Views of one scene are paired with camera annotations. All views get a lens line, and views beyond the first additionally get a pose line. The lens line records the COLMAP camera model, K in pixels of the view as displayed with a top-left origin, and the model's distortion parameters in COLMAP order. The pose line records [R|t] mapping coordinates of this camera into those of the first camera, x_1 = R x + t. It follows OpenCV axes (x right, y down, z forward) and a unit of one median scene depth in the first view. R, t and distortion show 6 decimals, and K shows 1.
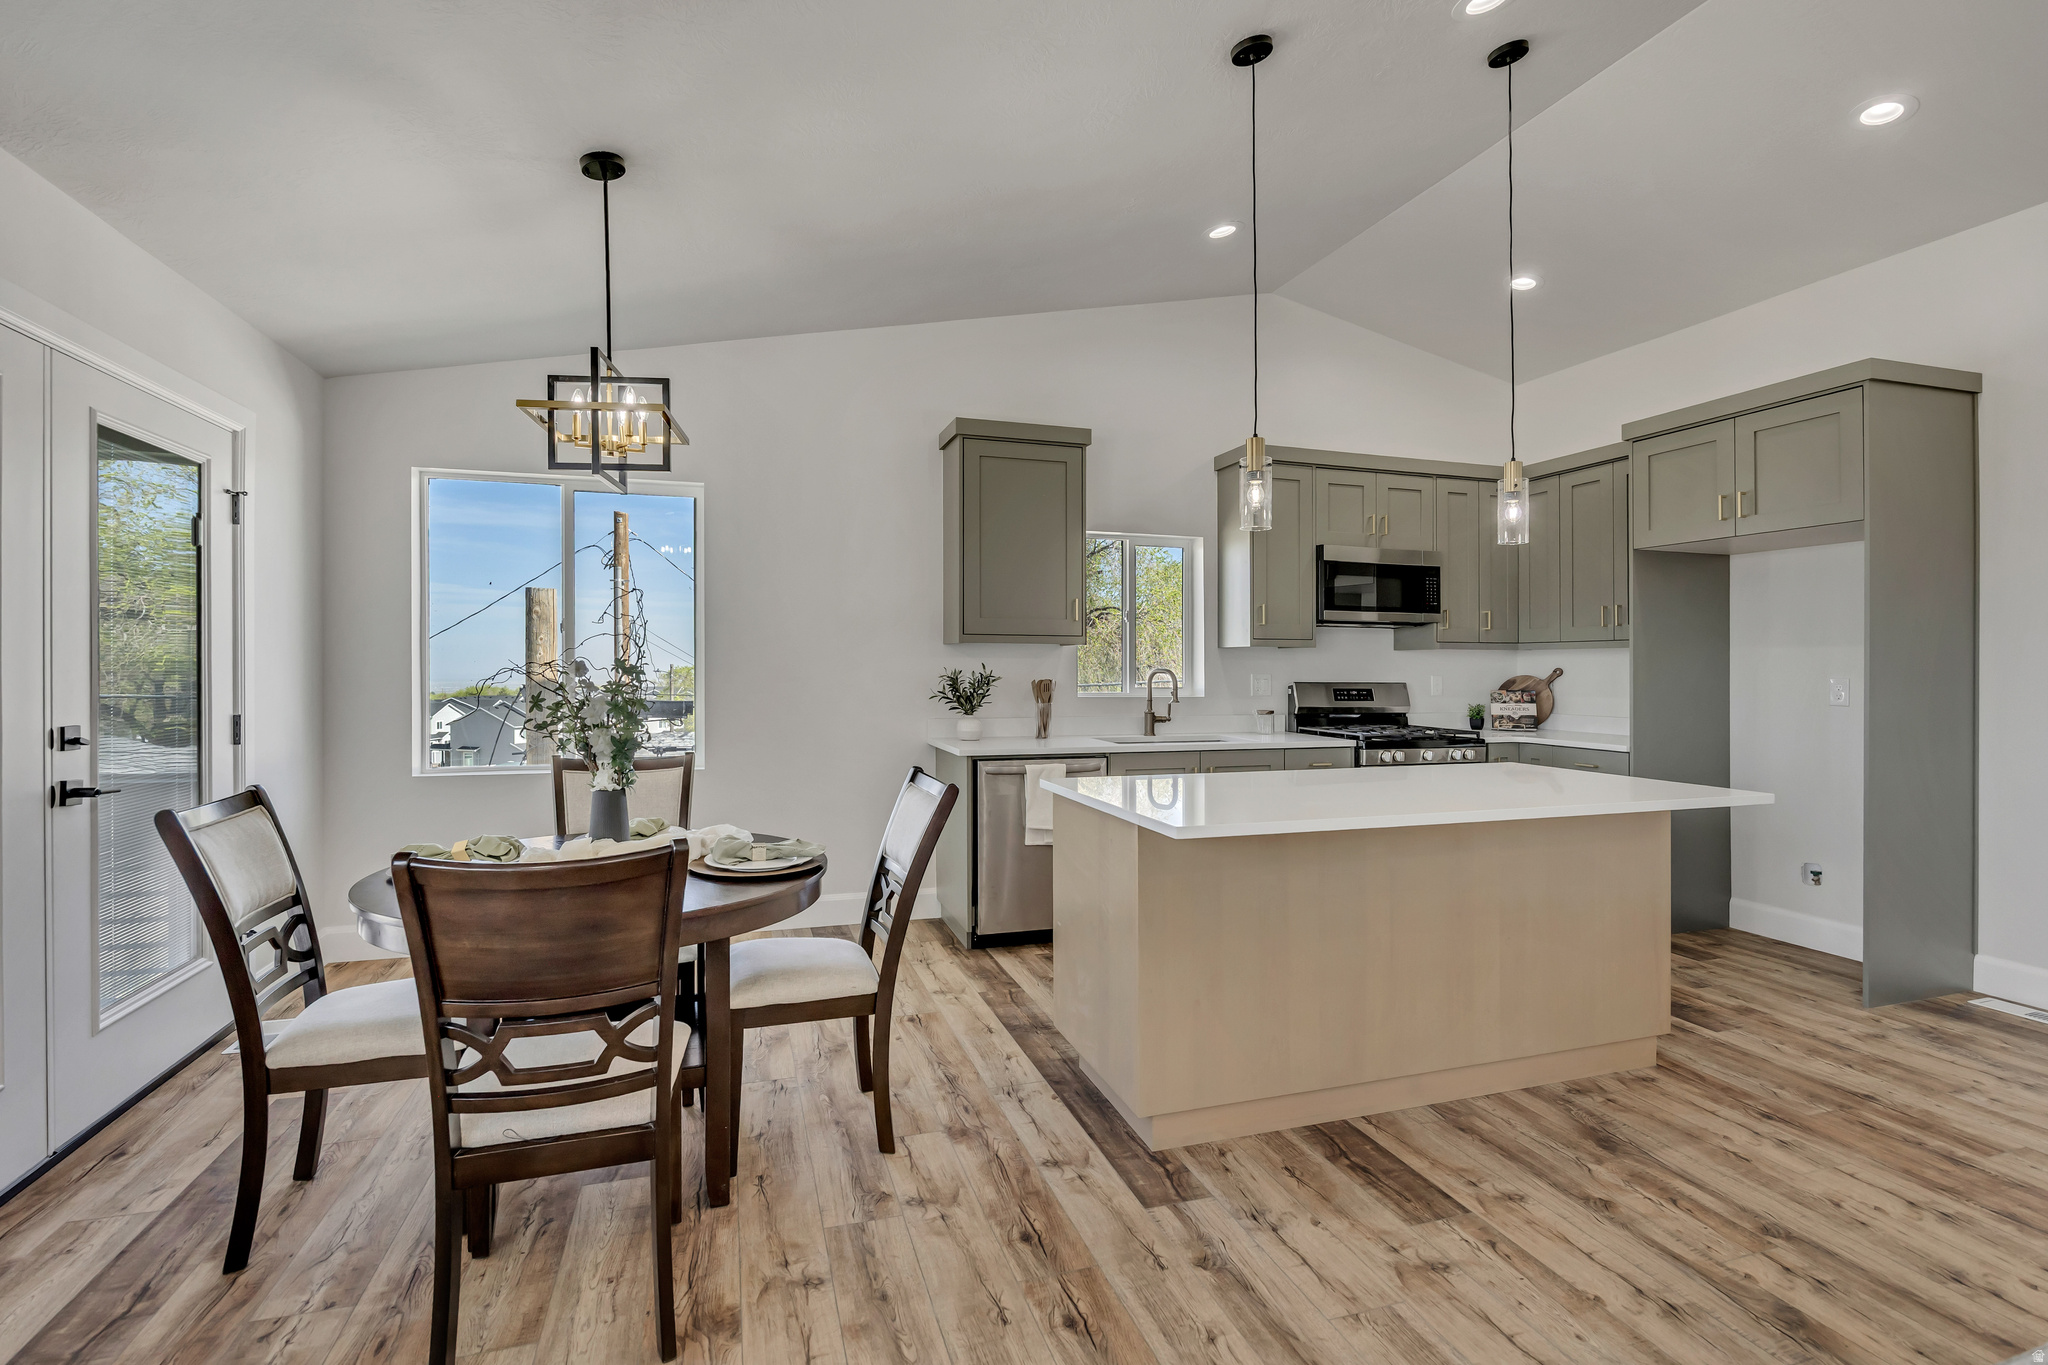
lens RADIAL K [[930.0, 0, 1016.6], [0, 930.0, 665.2], [0, 0, 1]] dist [-0.013678, 0.000094]
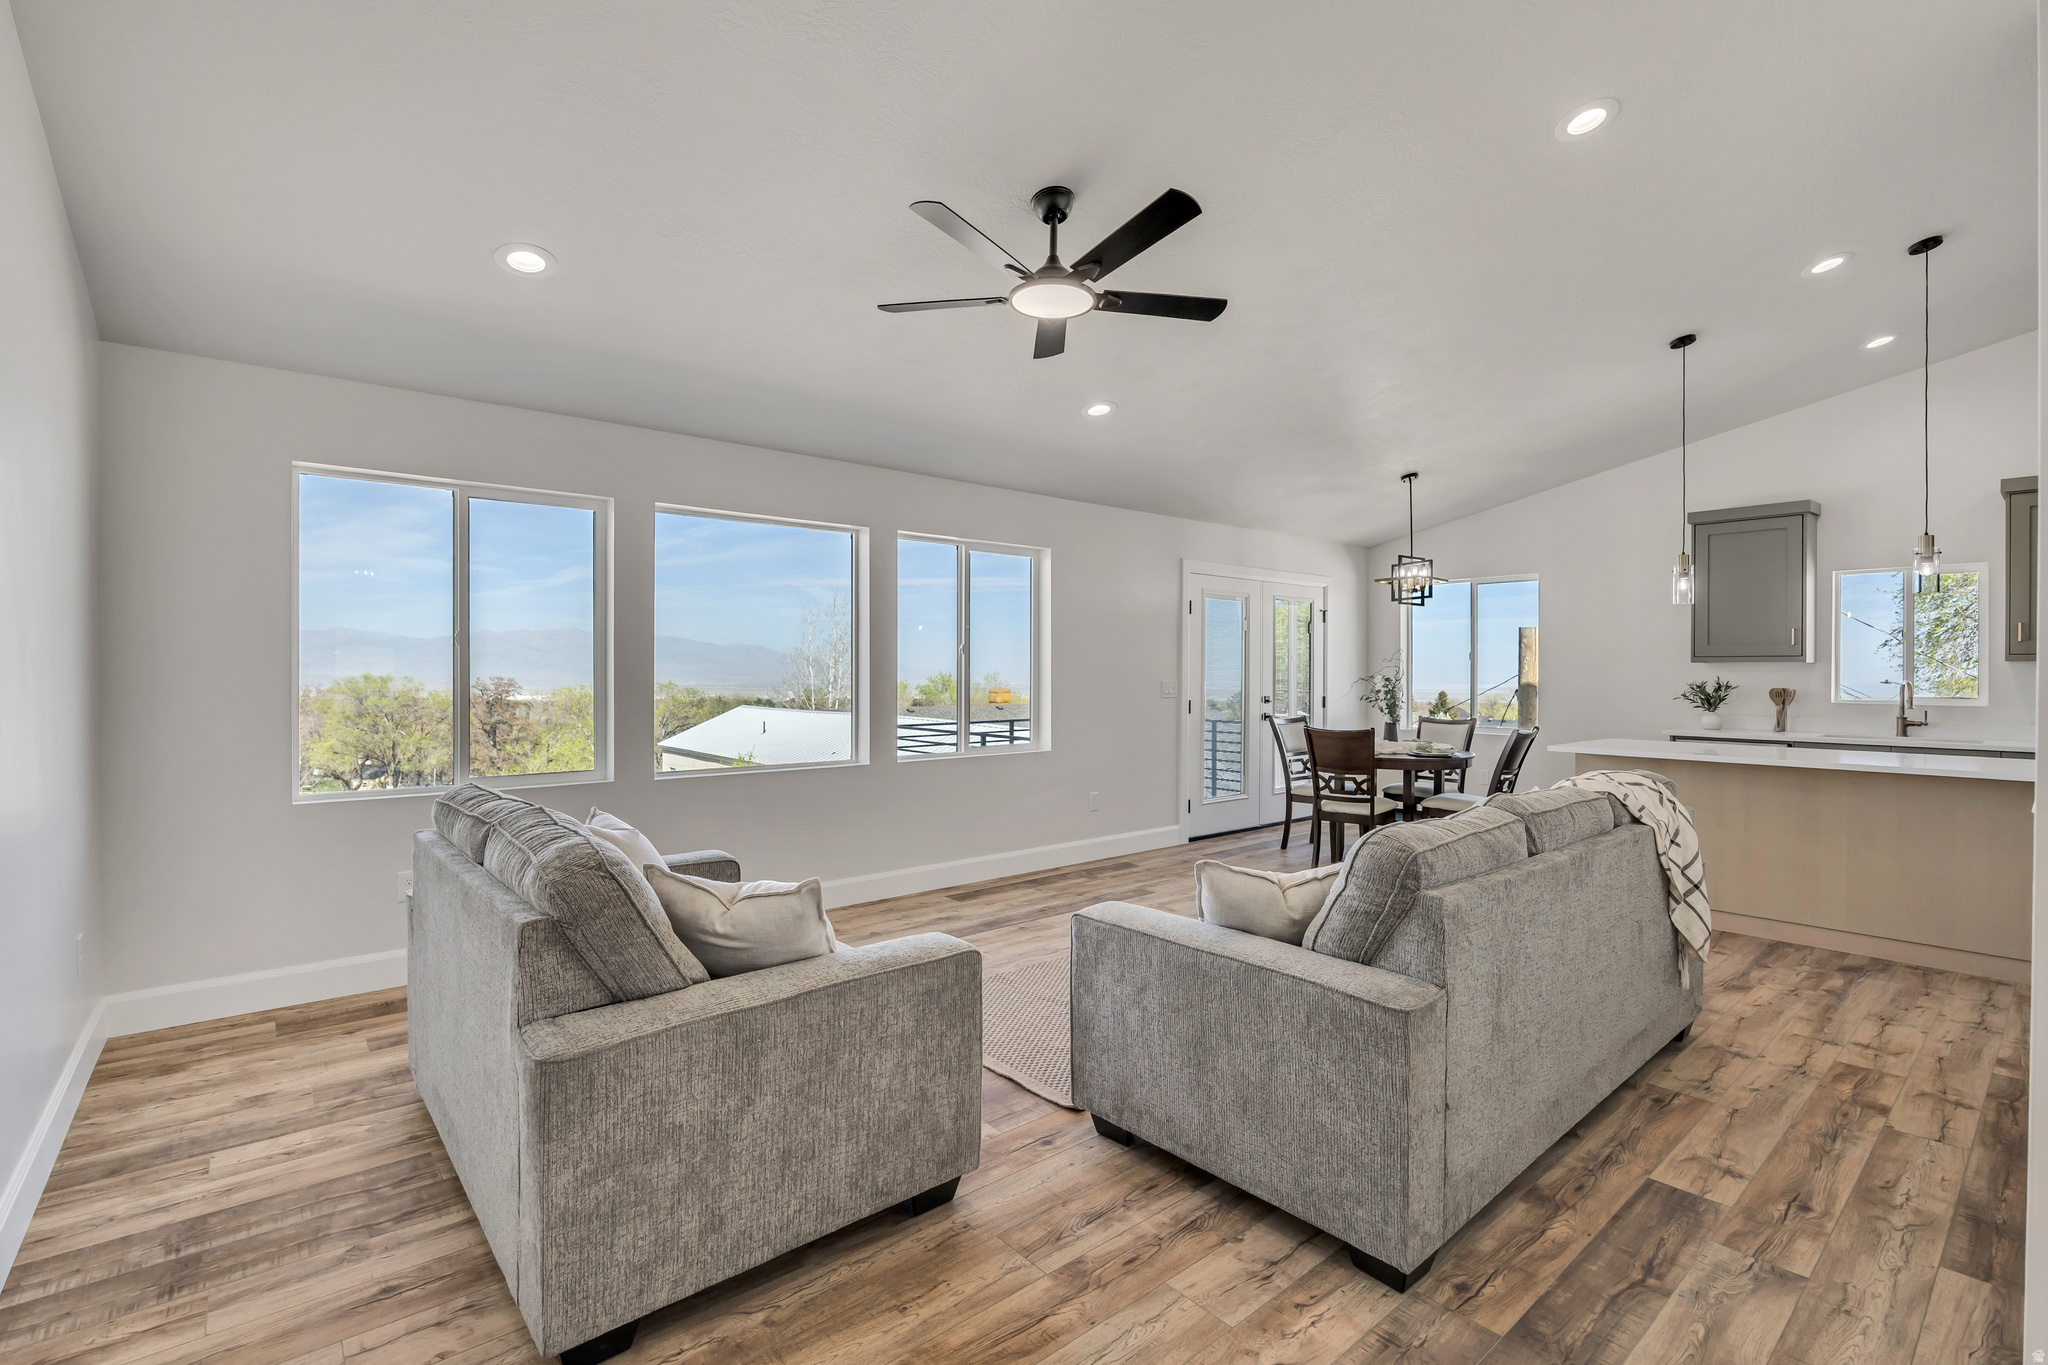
lens RADIAL K [[911.2, 0, 1038.9], [0, 911.2, 674.6], [0, 0, 1]] dist [-0.005197, -0.000412]
pose [[0.387481, -0.000241, -0.921878, 0.972260], [0.001446, 0.999999, 0.000346, -0.007280], [0.921876, -0.001467, 0.387481, -0.594288]]
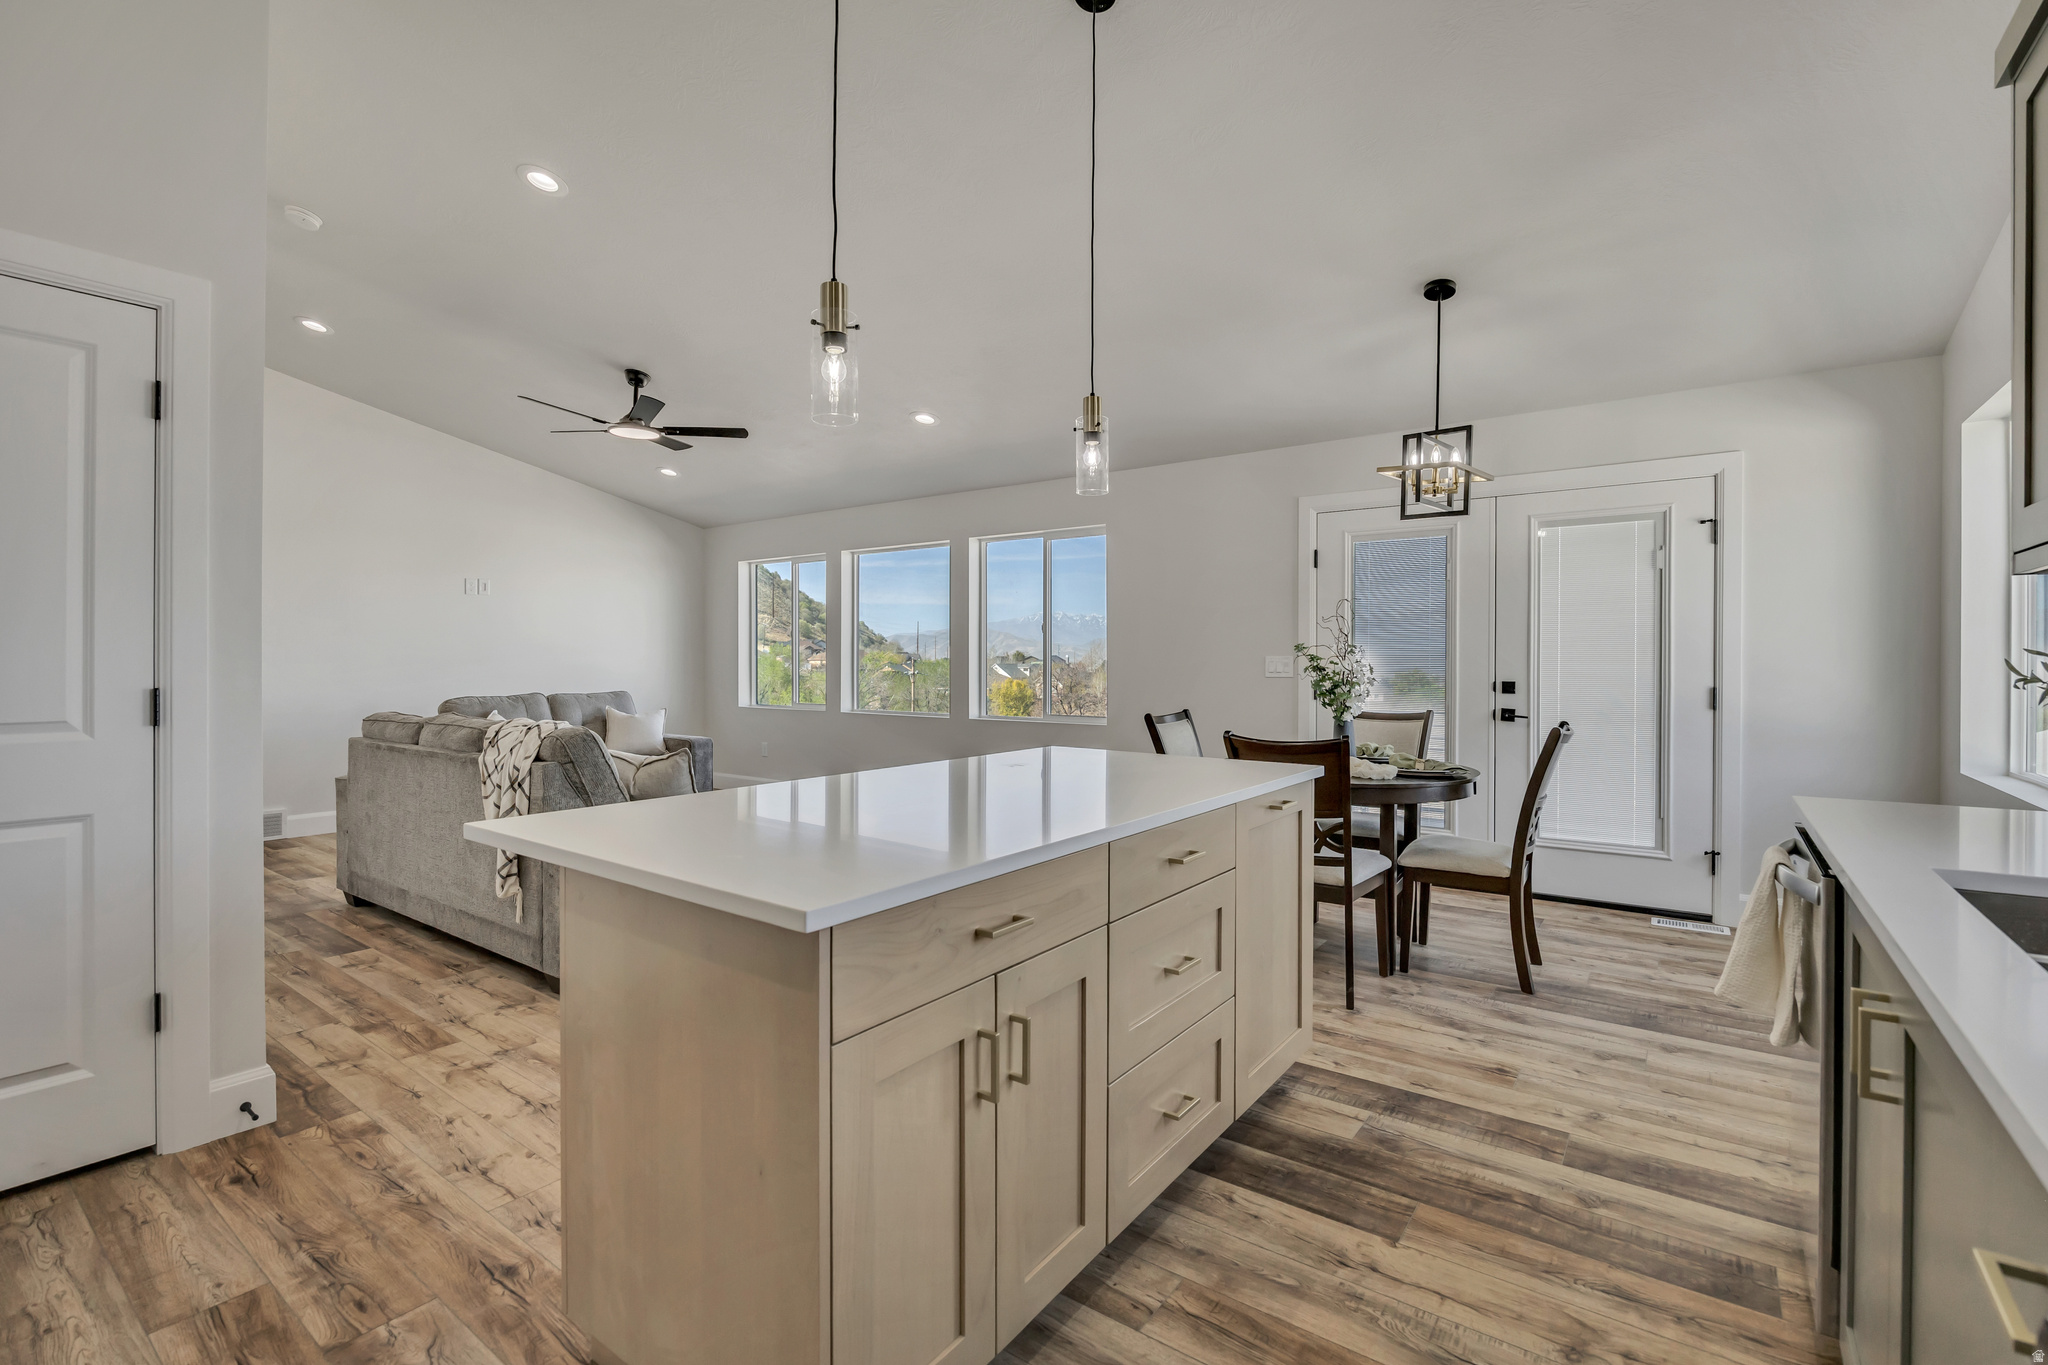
lens RADIAL K [[895.5, 0, 1024.0], [0, 895.5, 682.5], [0, 0, 1]] dist [-0.010028, 0.000277]
pose [[-0.803185, 0.013165, -0.595585, 0.586639], [-0.001543, 0.999706, 0.024178, 0.014779], [0.595728, 0.020338, -0.802929, 1.156719]]
